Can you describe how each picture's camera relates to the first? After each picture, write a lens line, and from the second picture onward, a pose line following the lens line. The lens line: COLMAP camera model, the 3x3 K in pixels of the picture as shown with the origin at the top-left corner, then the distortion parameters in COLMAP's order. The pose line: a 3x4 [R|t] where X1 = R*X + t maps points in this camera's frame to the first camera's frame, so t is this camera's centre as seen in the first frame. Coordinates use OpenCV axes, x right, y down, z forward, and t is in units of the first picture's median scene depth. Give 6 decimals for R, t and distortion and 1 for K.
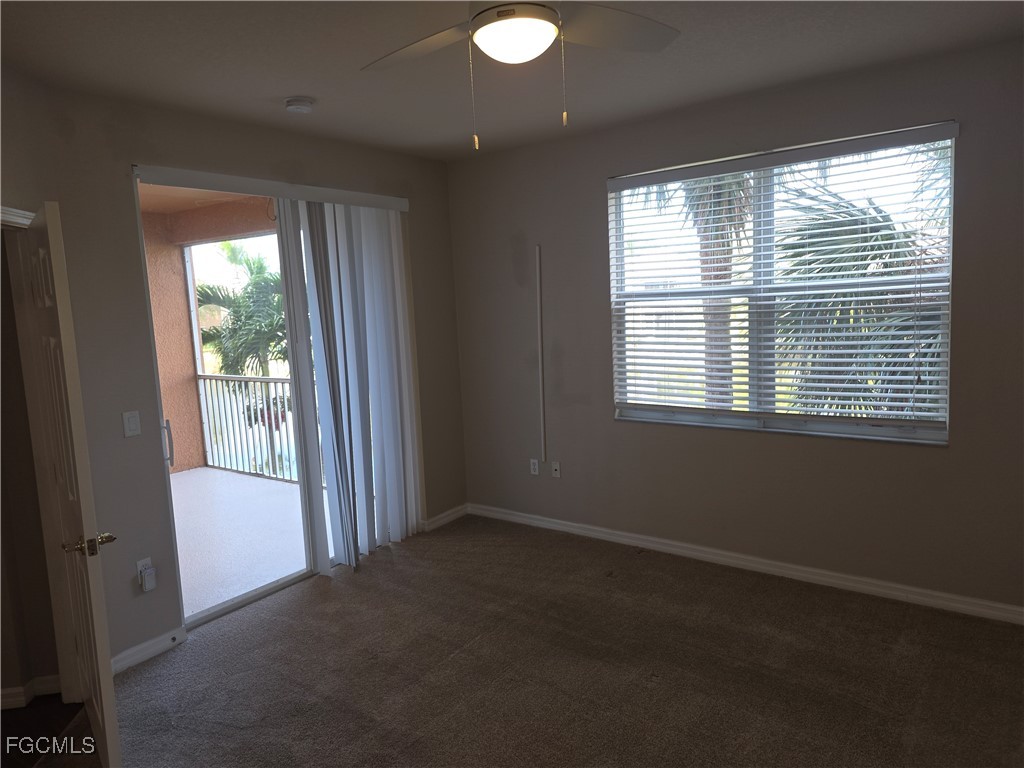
lens RADIAL K [[681.9, 0, 513.4], [0, 681.9, 376.1], [0, 0, 1]] dist [0.085353, -0.085345]
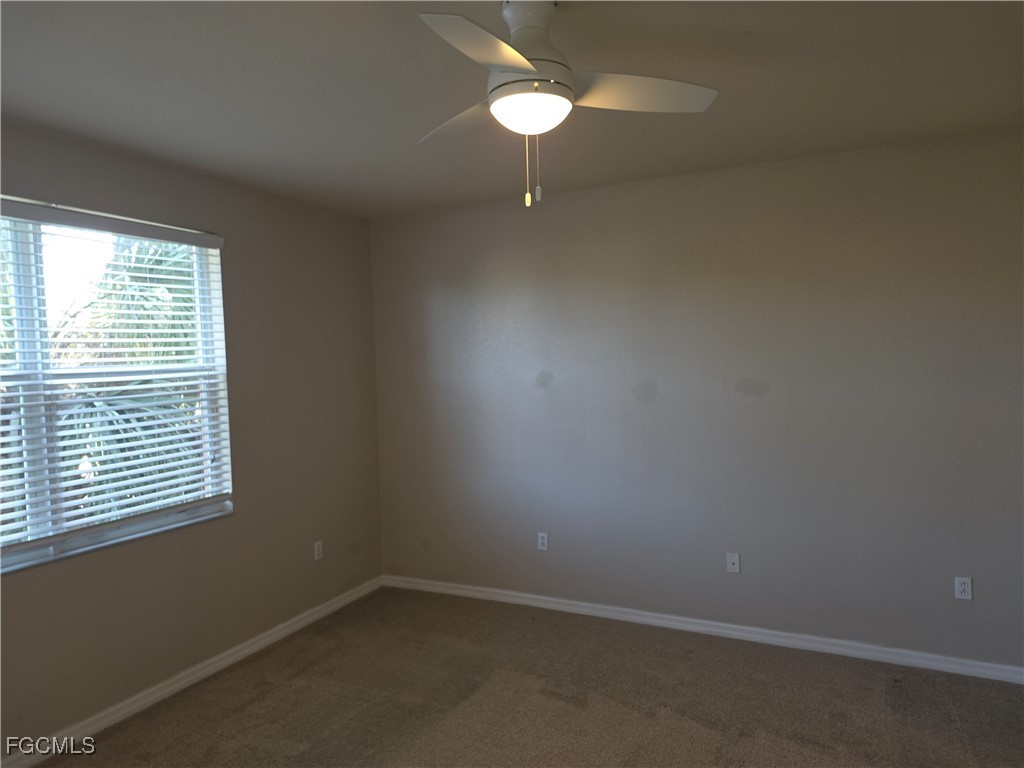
lens RADIAL K [[687.7, 0, 512.7], [0, 687.7, 401.0], [0, 0, 1]] dist [0.000576, -0.000100]
pose [[-0.187844, -0.007863, 0.982167, -0.438995], [0.153187, 0.987497, 0.037203, -0.040899], [-0.970180, 0.157443, -0.184290, 0.566612]]
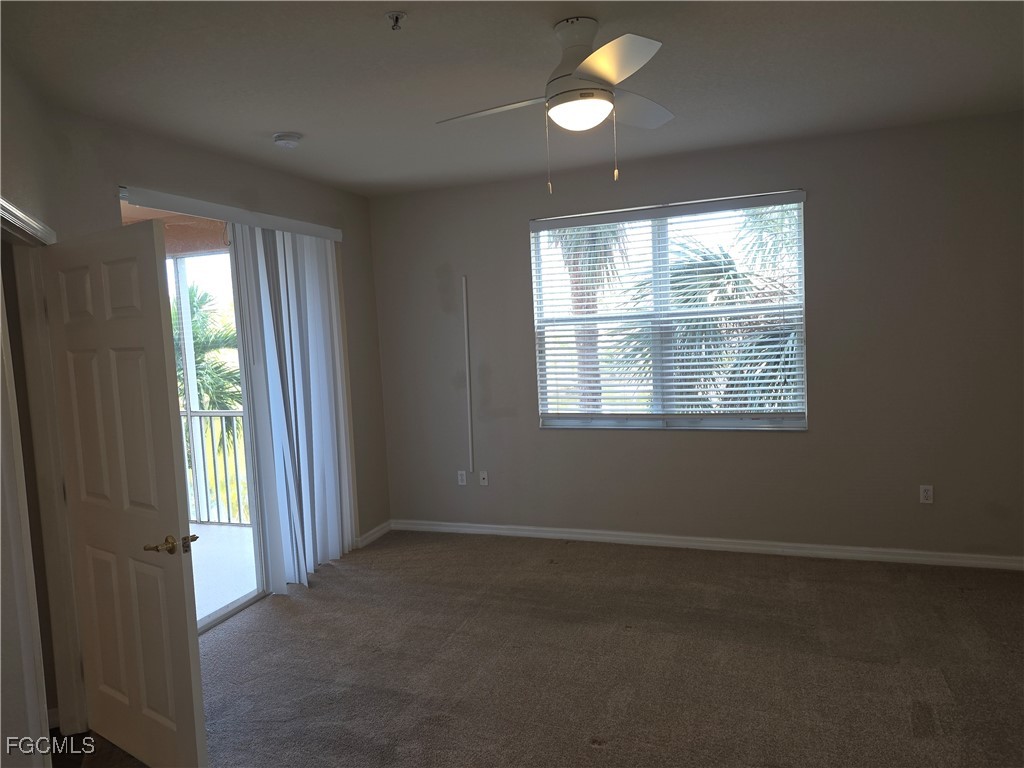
lens RADIAL K [[681.9, 0, 513.4], [0, 681.9, 376.1], [0, 0, 1]] dist [0.085353, -0.085345]
pose [[0.957591, -0.020092, 0.287430, -0.224567], [0.036772, 0.997930, -0.052752, 0.035327], [-0.285775, 0.061084, 0.956348, -0.084258]]
